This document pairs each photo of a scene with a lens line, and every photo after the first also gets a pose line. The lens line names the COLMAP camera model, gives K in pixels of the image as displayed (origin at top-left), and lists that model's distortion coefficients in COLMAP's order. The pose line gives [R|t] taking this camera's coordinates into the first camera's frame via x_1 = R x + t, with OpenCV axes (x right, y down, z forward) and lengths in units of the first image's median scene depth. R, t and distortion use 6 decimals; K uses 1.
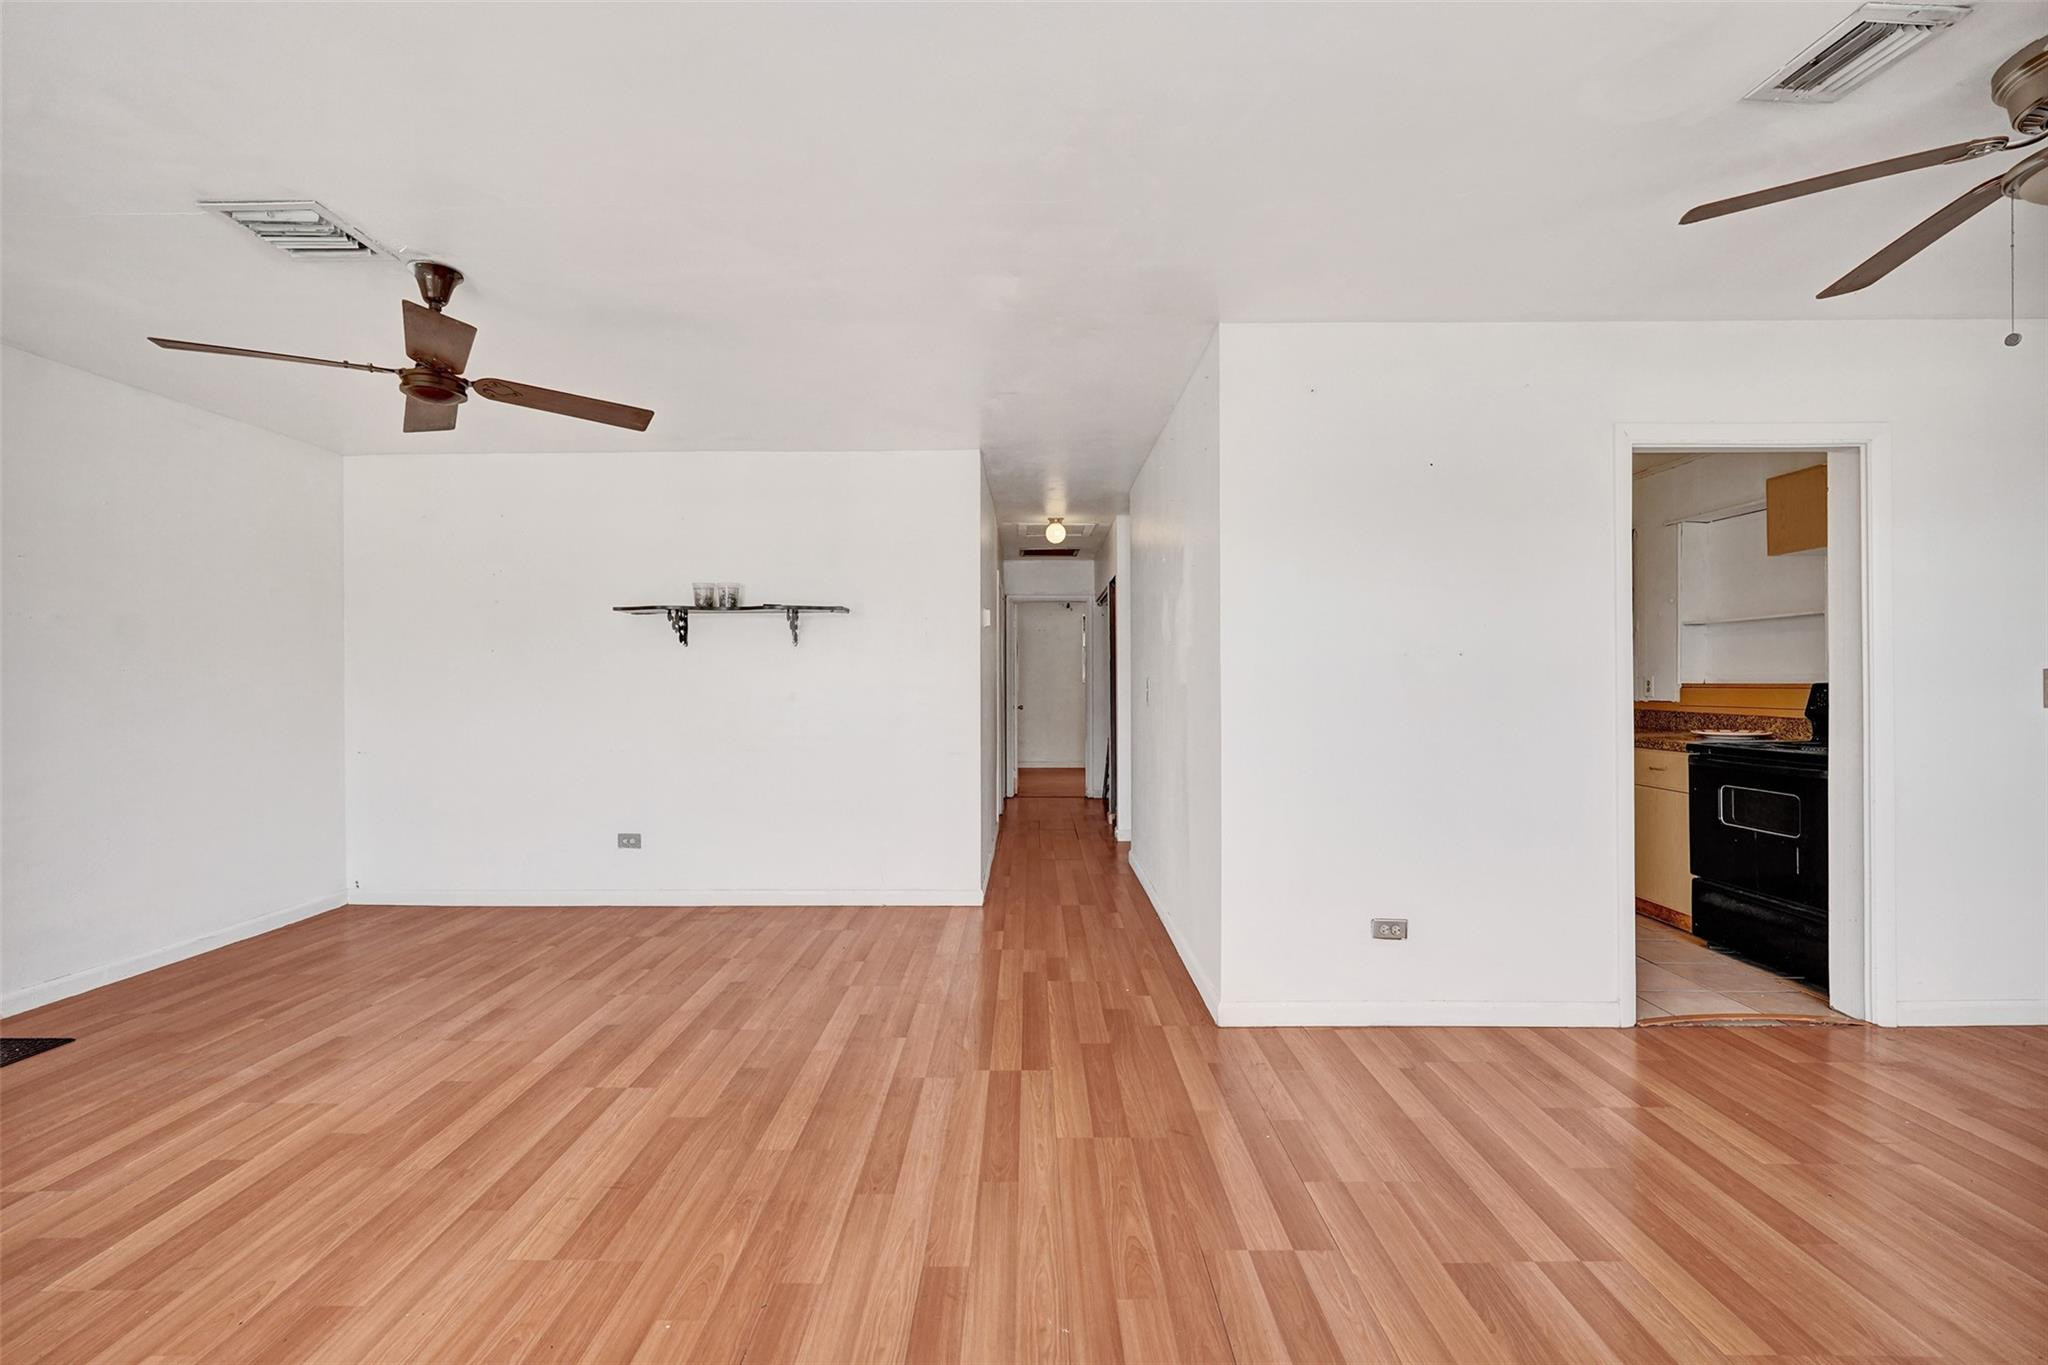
lens RADIAL K [[863.3, 0, 1020.6], [0, 863.3, 676.3], [0, 0, 1]] dist [-0.006476, 0.000275]
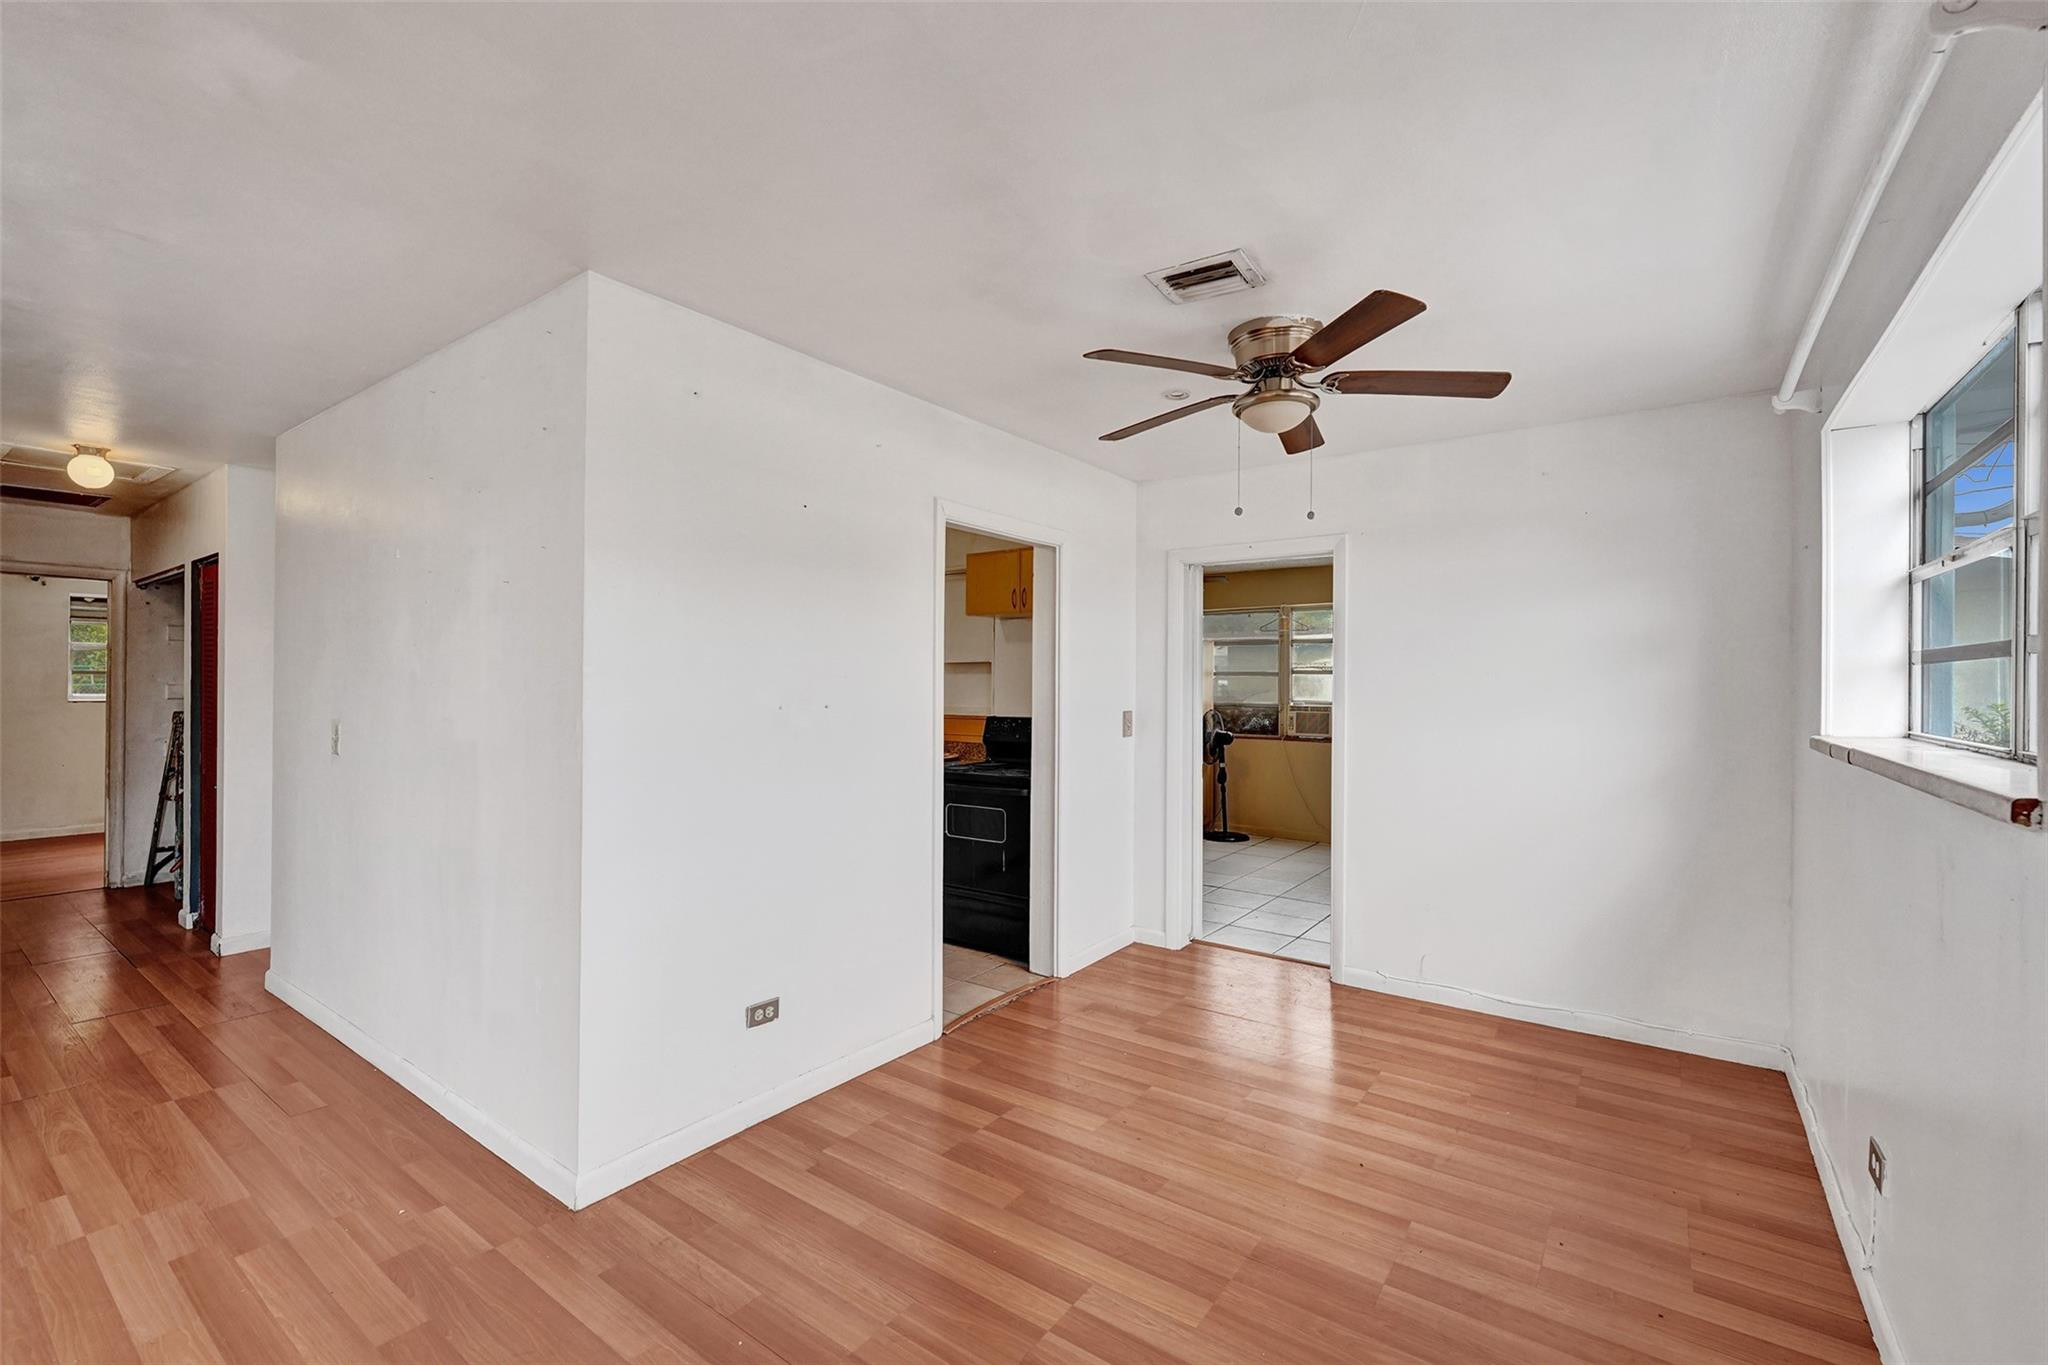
lens RADIAL K [[877.8, 0, 1011.2], [0, 877.8, 680.8], [0, 0, 1]] dist [-0.005035, -0.000039]
pose [[0.584688, 0.010701, 0.811187, -0.168789], [-0.012558, 0.999913, -0.004140, -0.053729], [-0.811161, -0.007766, 0.584772, 0.255094]]
